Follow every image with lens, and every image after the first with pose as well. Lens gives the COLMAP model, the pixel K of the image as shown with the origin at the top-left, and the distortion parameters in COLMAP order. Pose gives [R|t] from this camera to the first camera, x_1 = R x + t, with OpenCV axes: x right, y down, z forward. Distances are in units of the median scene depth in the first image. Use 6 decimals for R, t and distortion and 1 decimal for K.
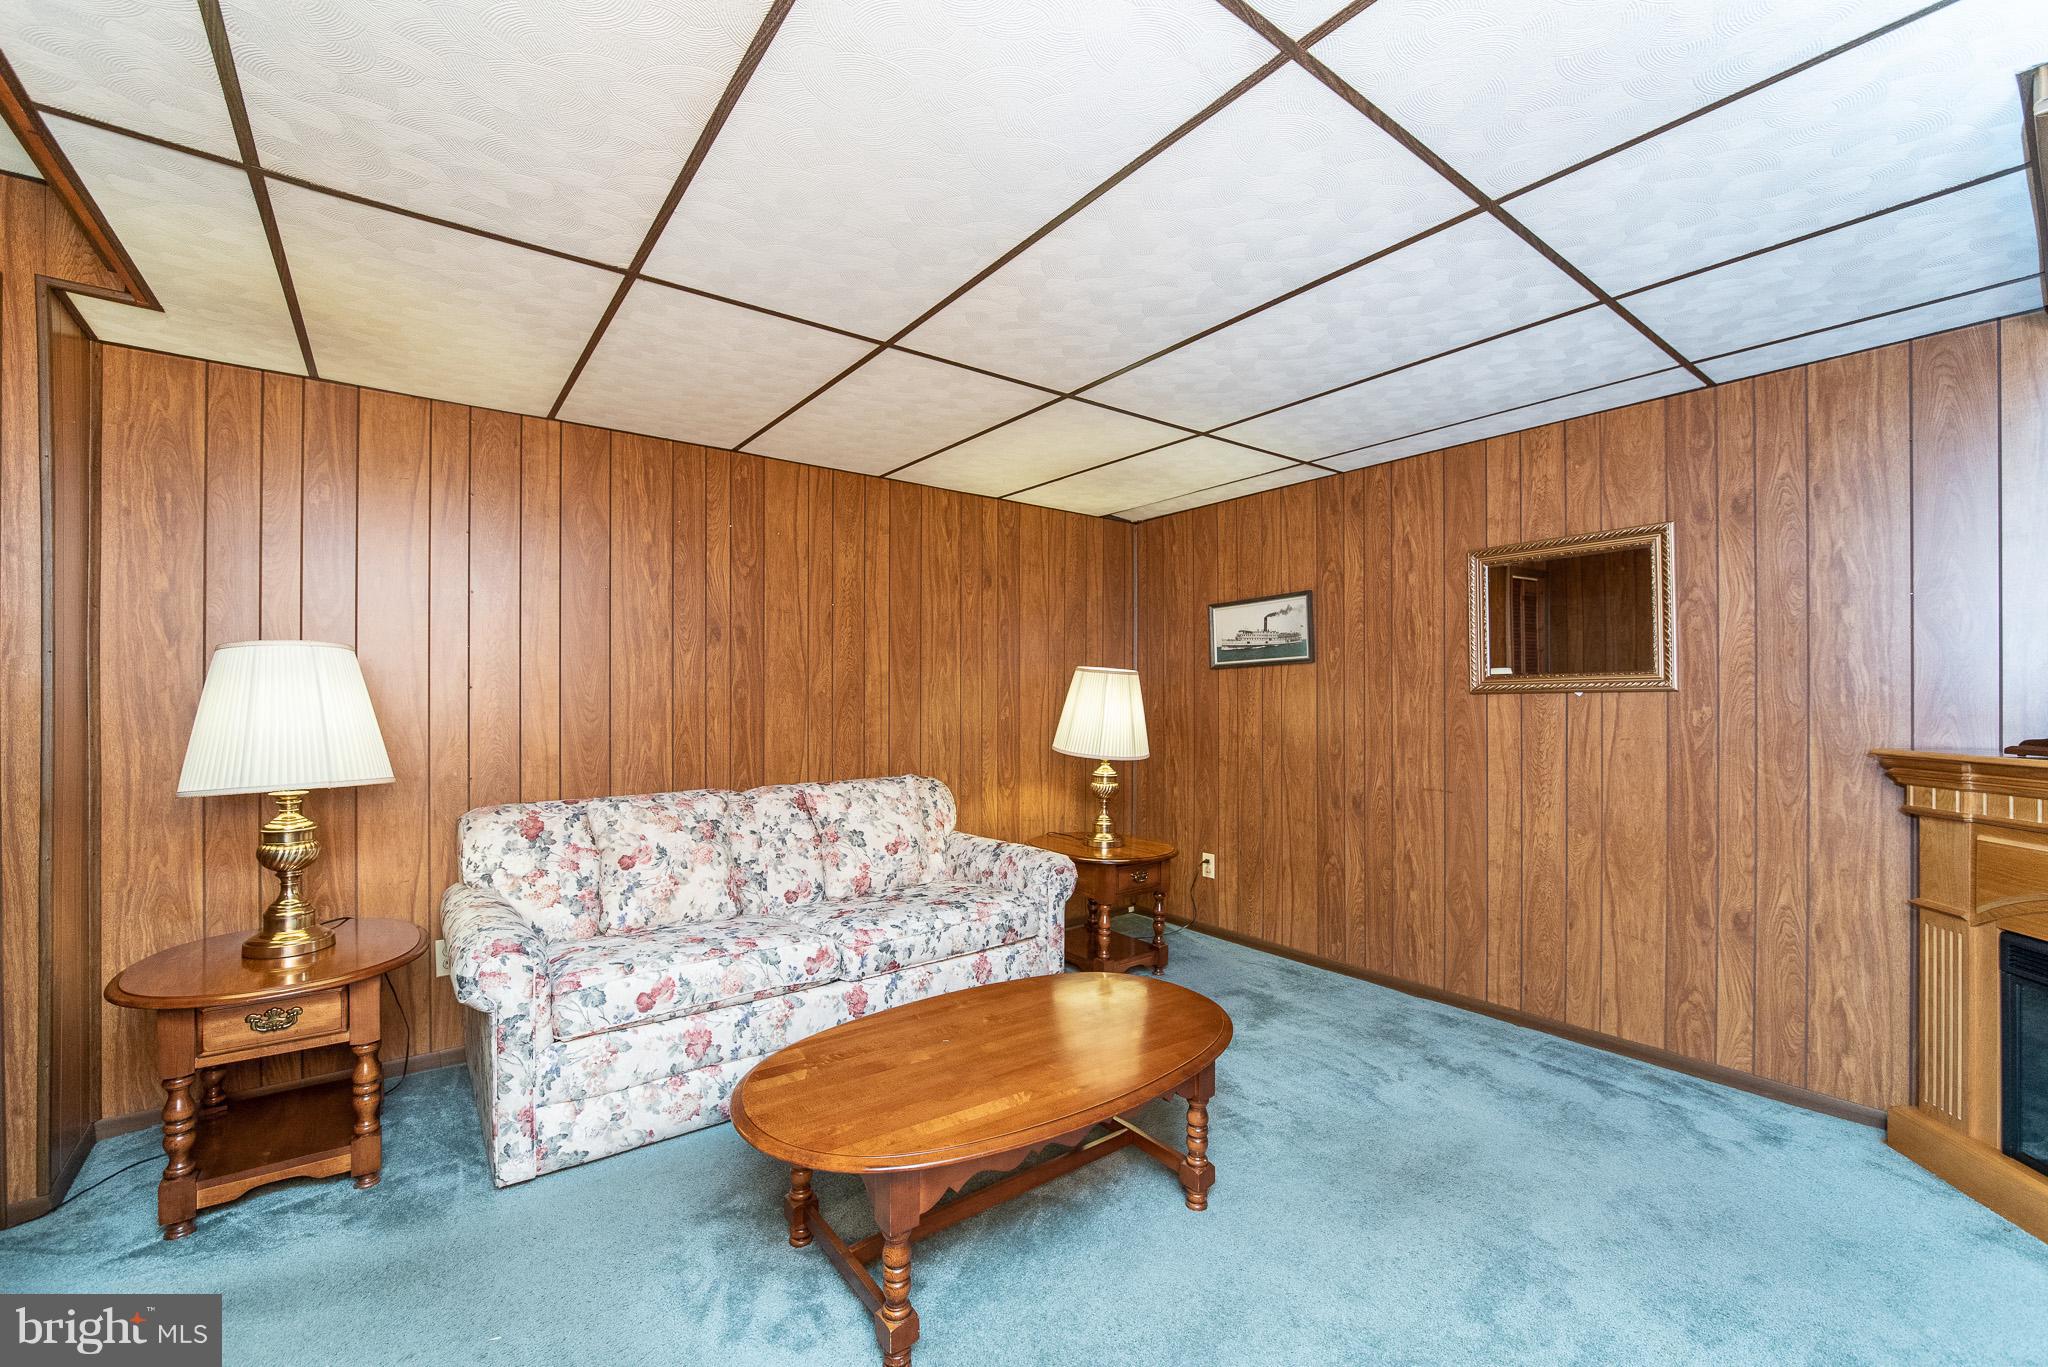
lens RADIAL K [[852.2, 0, 1056.4], [0, 852.2, 695.8], [0, 0, 1]] dist [-0.018995, -0.000250]
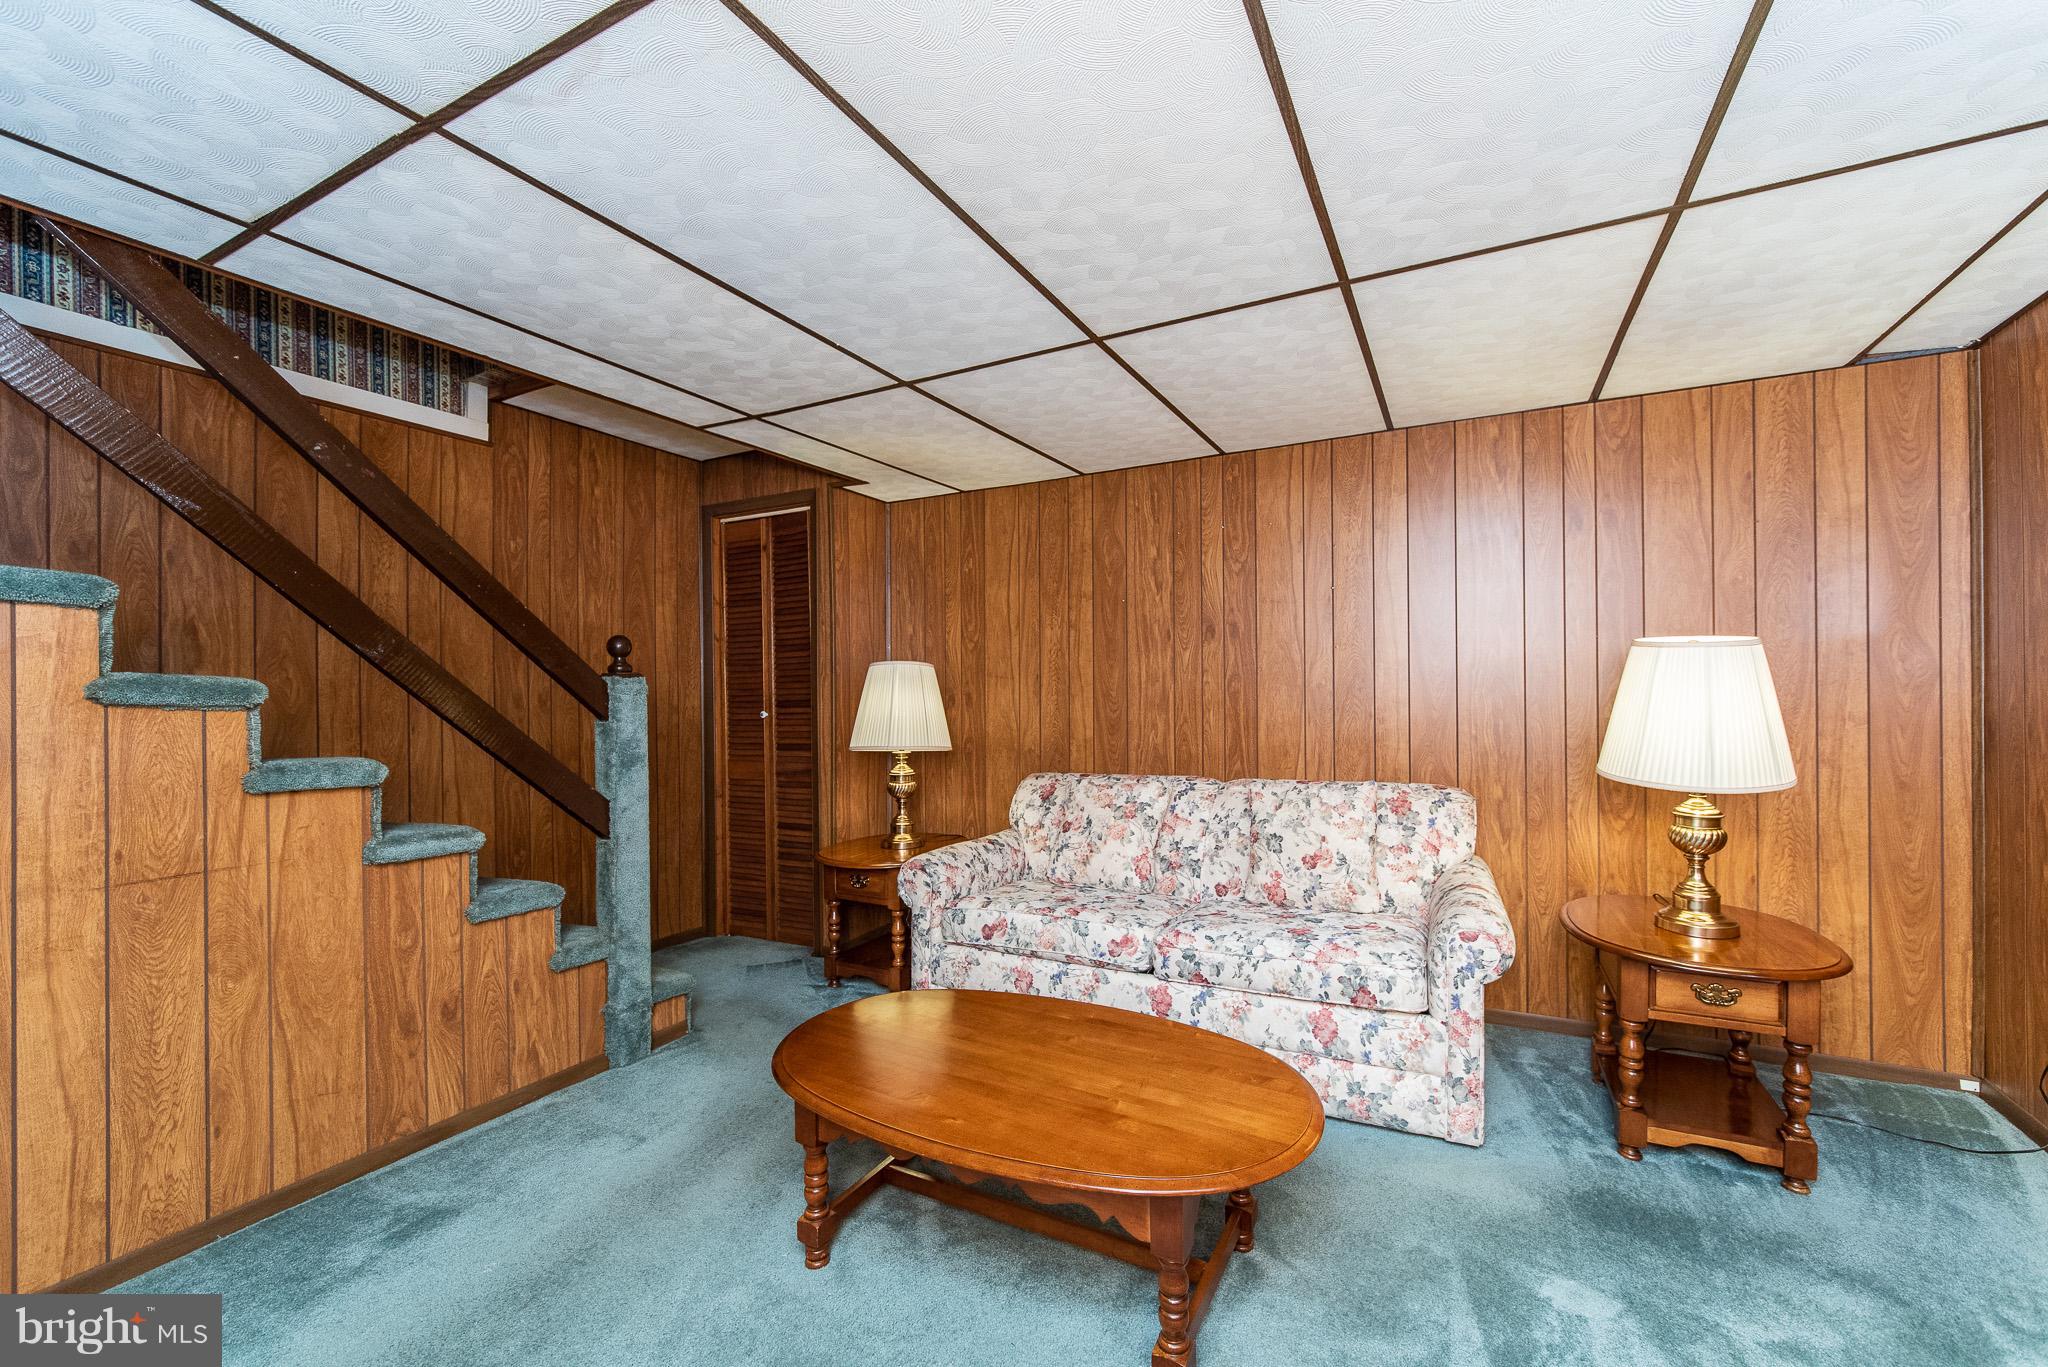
lens RADIAL K [[826.5, 0, 1019.2], [0, 826.5, 689.0], [0, 0, 1]] dist [0.002446, 0.000176]
pose [[0.393294, -0.009448, -0.919364, 0.510084], [0.014270, 0.999889, -0.004171, 0.000231], [0.919302, -0.011479, 0.393385, 0.415506]]
